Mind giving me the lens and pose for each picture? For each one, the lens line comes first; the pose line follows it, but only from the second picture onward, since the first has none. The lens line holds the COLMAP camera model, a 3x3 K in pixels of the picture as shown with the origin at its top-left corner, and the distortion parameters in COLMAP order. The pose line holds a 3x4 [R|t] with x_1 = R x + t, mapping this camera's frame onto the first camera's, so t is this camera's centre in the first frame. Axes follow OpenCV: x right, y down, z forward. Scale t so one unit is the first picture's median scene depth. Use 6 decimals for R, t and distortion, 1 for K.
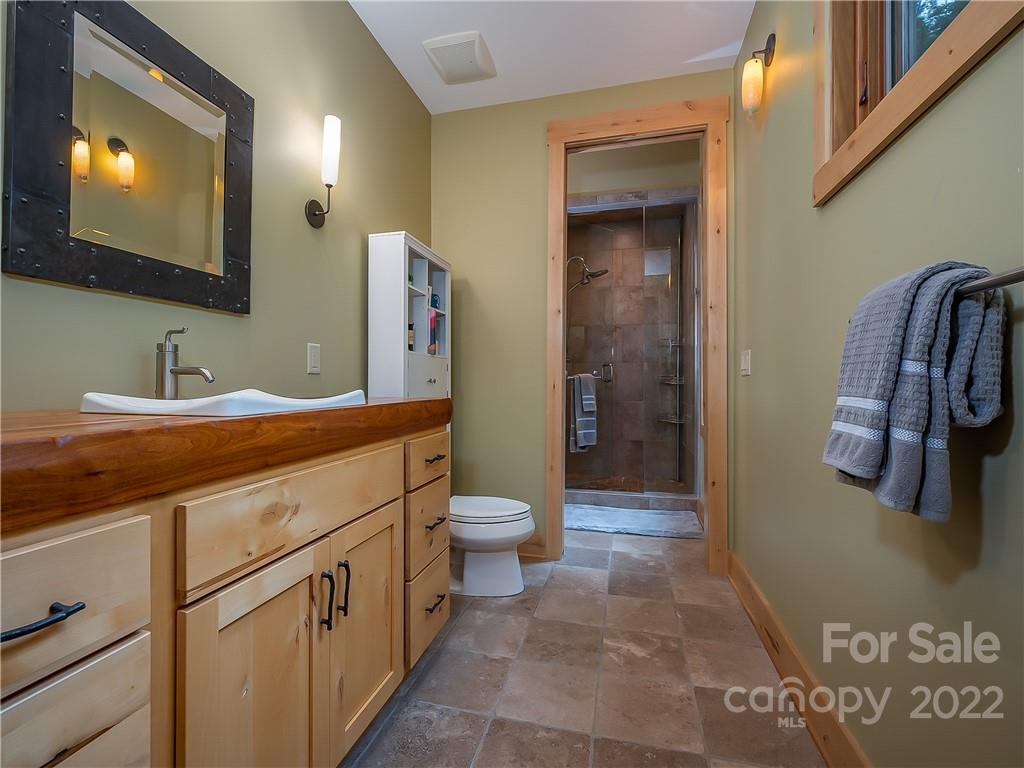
lens RADIAL K [[491.9, 0, 512.0], [0, 491.9, 384.0], [0, 0, 1]] dist [-0.000754, -0.000336]
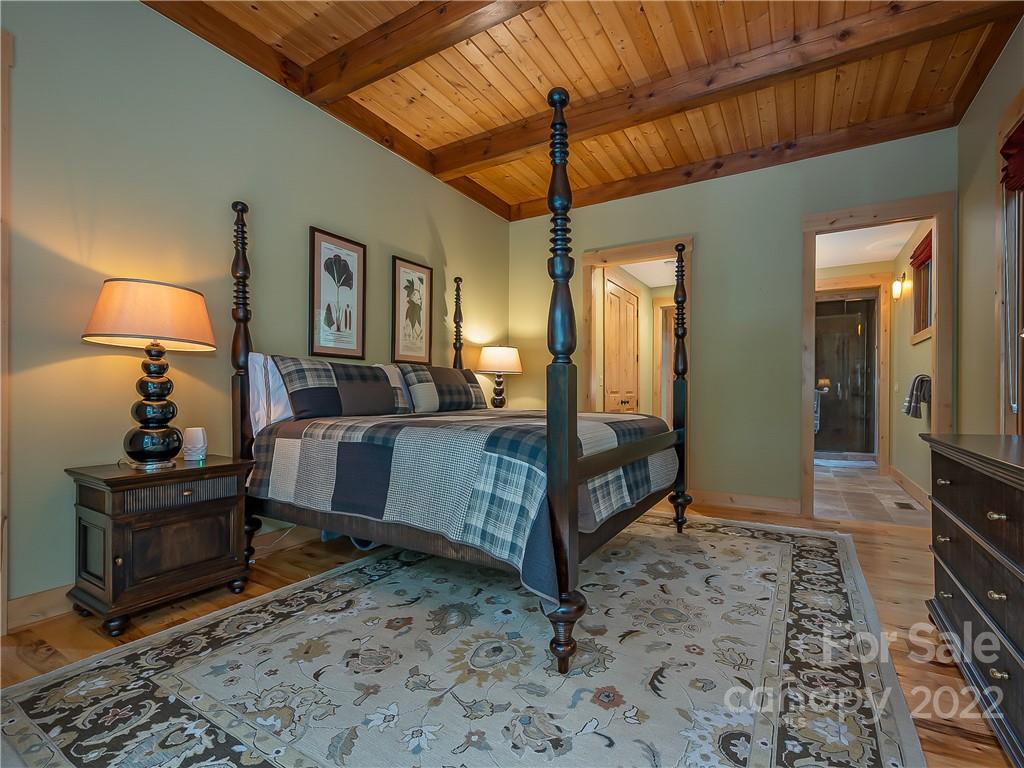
lens RADIAL K [[492.3, 0, 498.2], [0, 492.3, 399.7], [0, 0, 1]] dist [-0.001011, -0.000363]
pose [[0.950637, 0.004210, -0.310278, -0.723709], [-0.001871, 0.999968, 0.007836, 0.006733], [0.310301, -0.006868, 0.950614, -2.141731]]
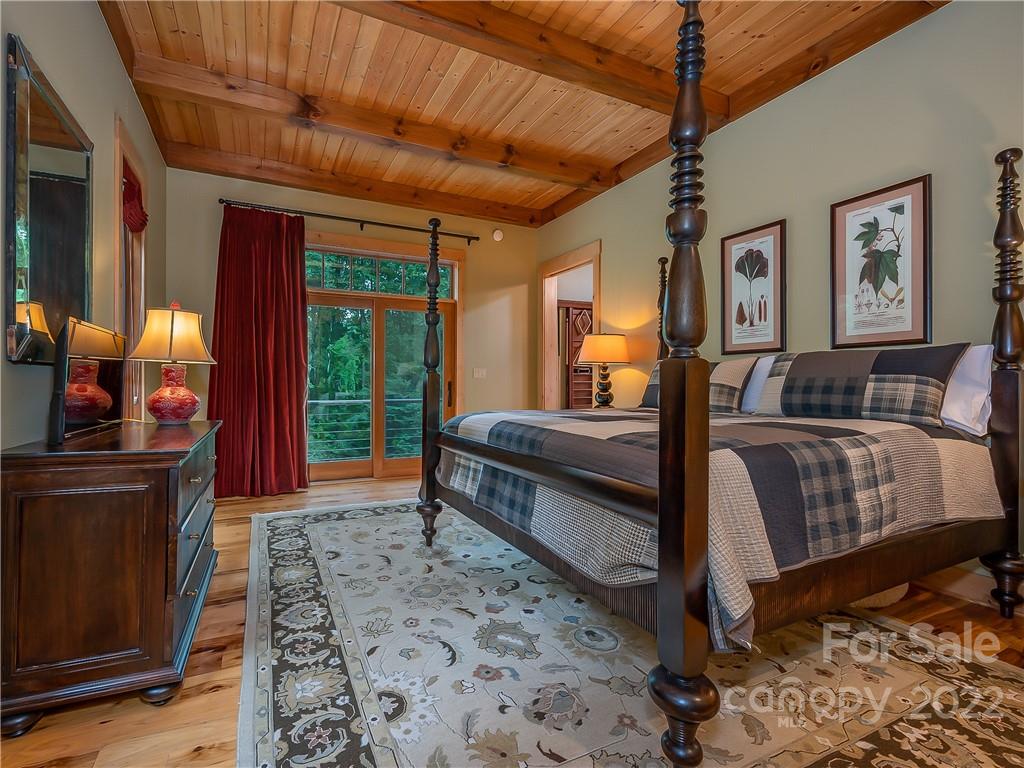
lens RADIAL K [[491.9, 0, 512.0], [0, 491.9, 384.0], [0, 0, 1]] dist [-0.000754, -0.000336]
pose [[-0.757963, -0.000466, -0.652297, 1.018942], [-0.004444, 0.999980, 0.004449, -0.073589], [0.652282, 0.006271, -0.757950, 3.730685]]
